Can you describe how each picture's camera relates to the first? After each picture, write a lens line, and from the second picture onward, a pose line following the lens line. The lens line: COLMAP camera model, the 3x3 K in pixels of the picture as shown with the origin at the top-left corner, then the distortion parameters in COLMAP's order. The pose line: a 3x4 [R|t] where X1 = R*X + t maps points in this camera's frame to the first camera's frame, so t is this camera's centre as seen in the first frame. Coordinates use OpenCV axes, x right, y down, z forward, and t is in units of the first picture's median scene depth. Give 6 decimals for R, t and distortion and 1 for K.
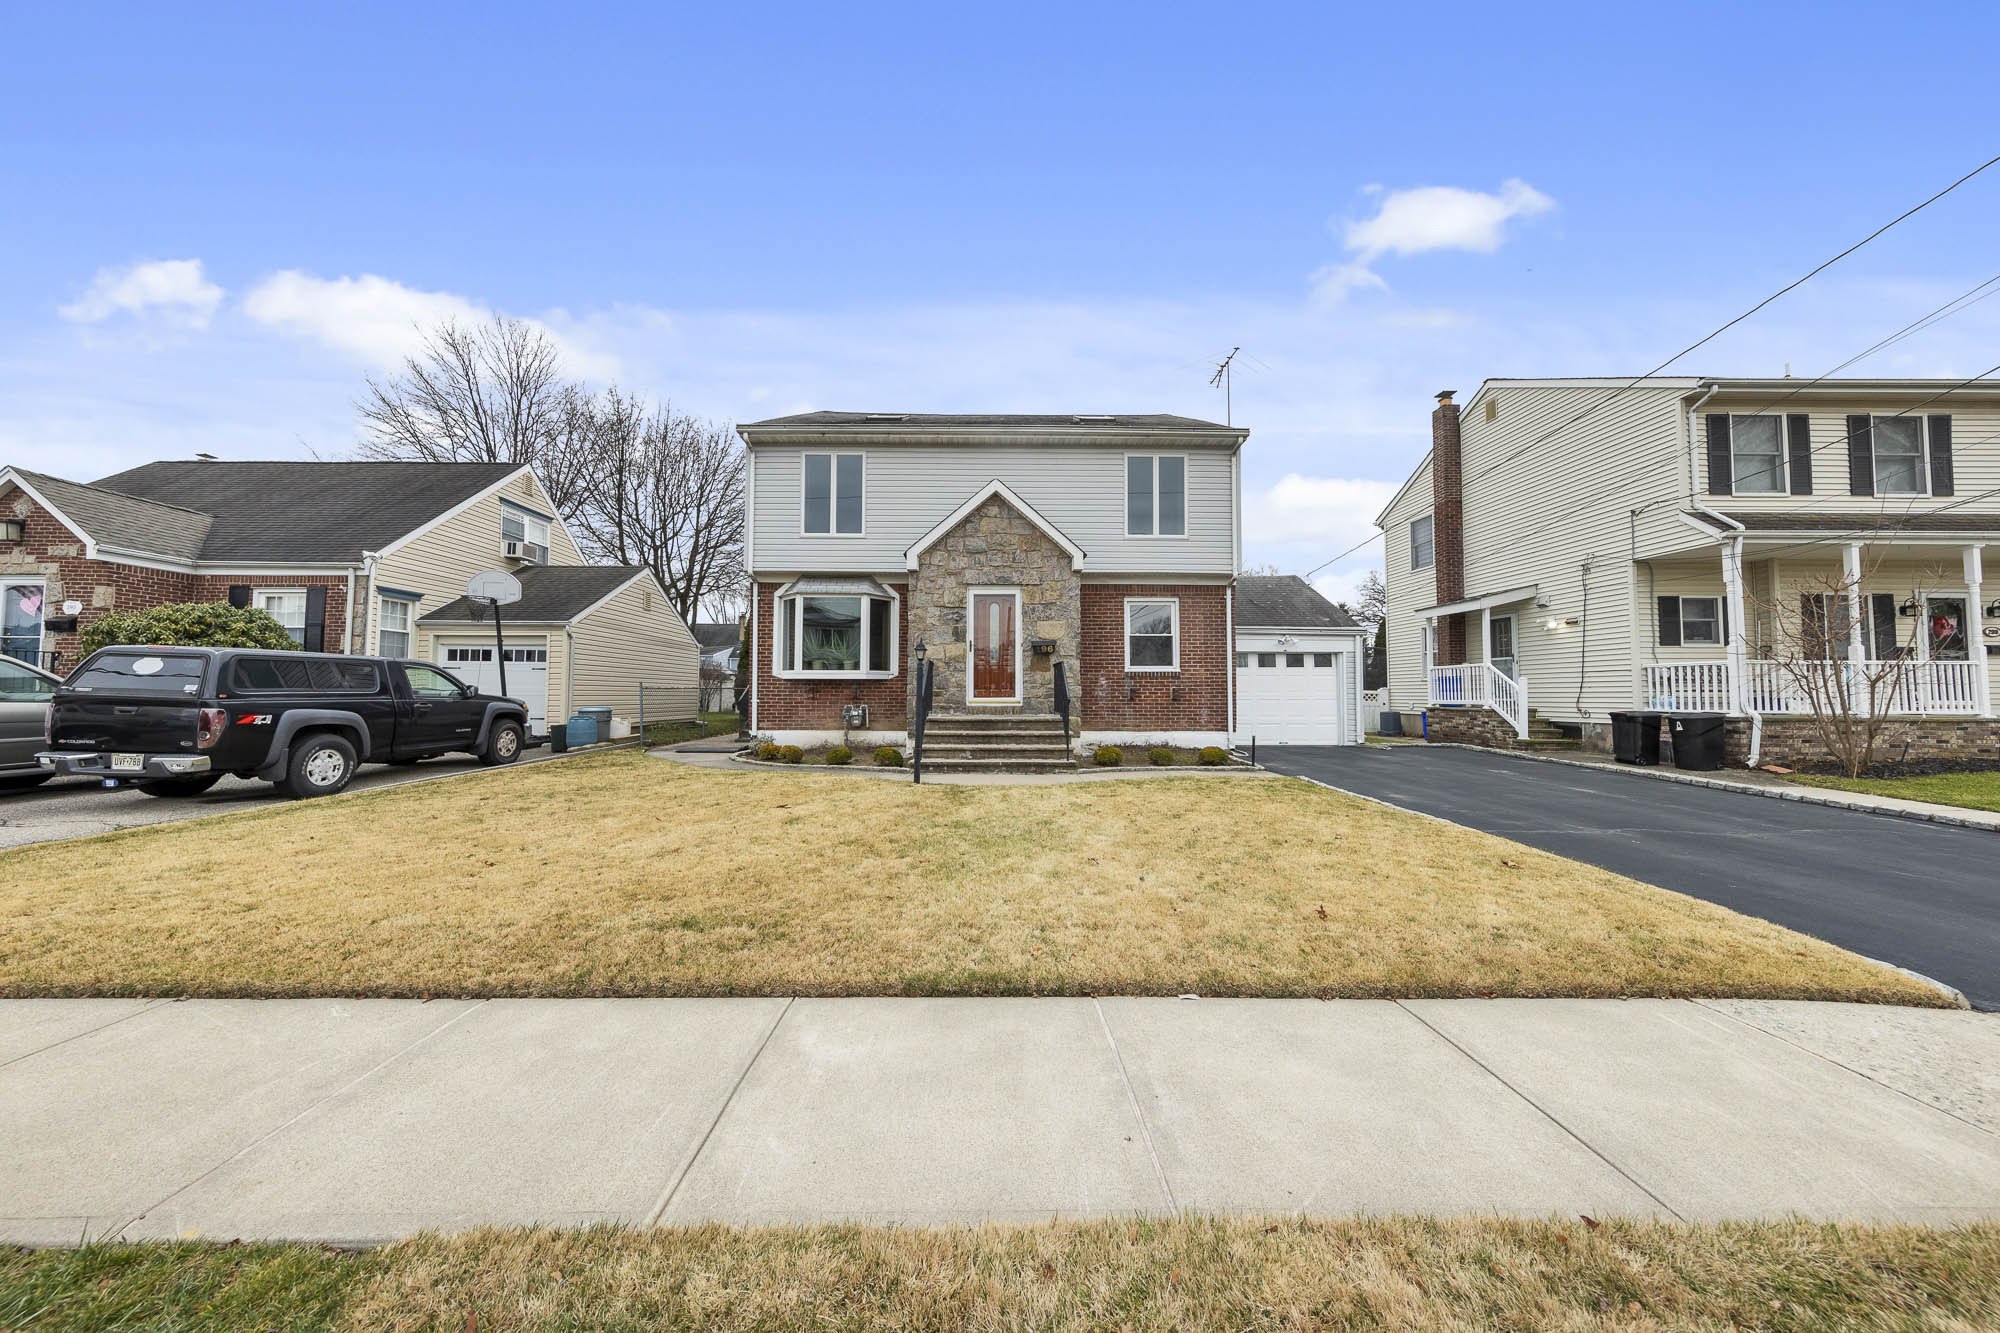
lens RADIAL K [[629.4, 0, 1000.0], [0, 629.4, 666.5], [0, 0, 1]] dist [-0.000490, -0.000036]
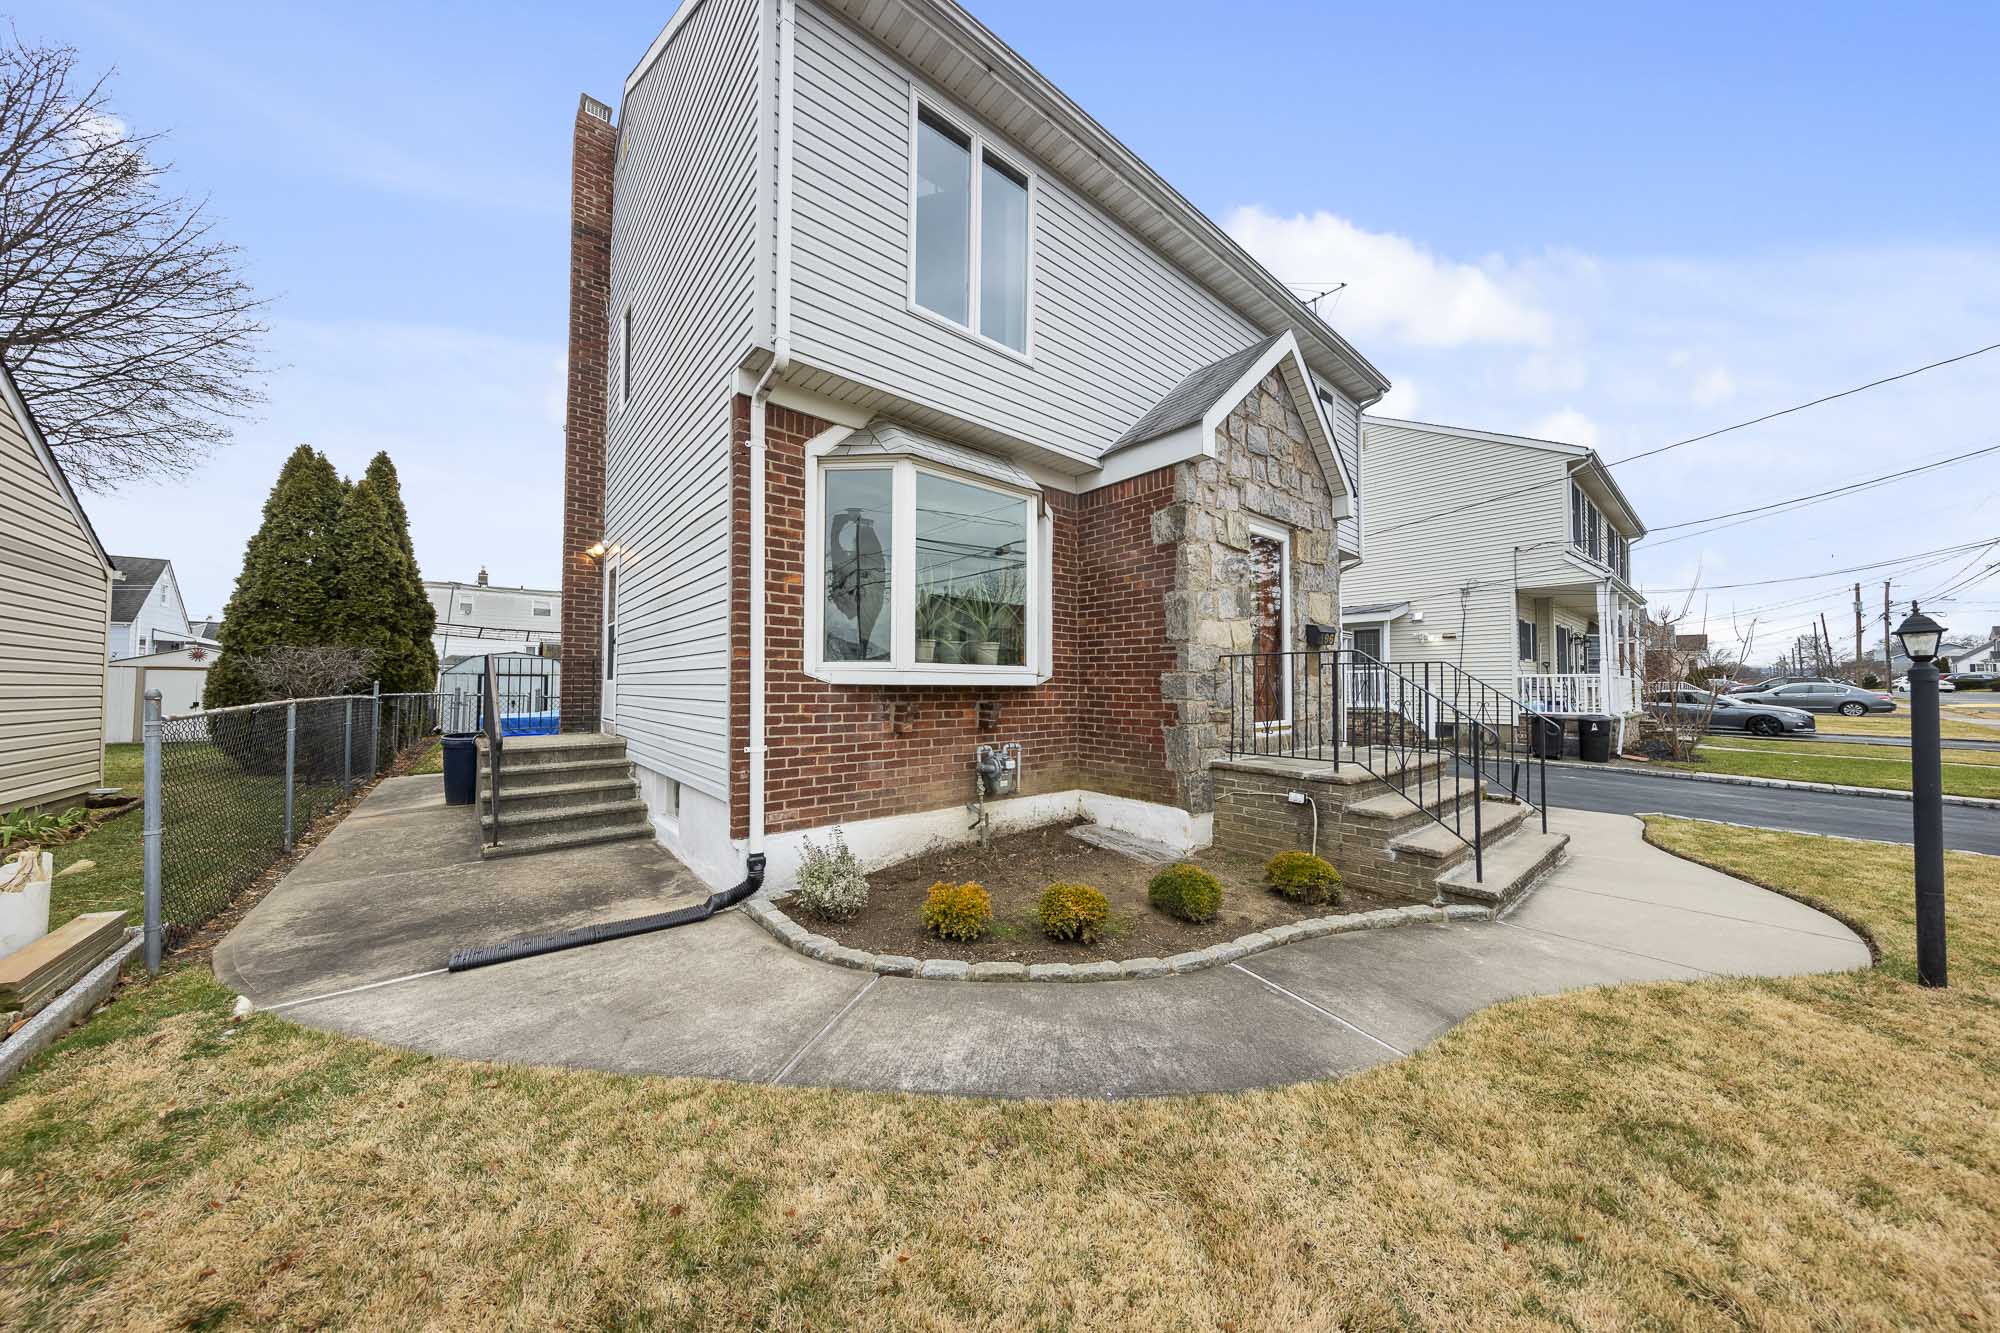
lens RADIAL K [[629.4, 0, 1000.0], [0, 629.4, 666.5], [0, 0, 1]] dist [-0.000490, -0.000036]
pose [[0.774983, 0.020634, 0.631645, -0.504853], [-0.029935, 0.999544, 0.004076, 0.005181], [-0.631272, -0.022067, 0.775247, 0.660467]]
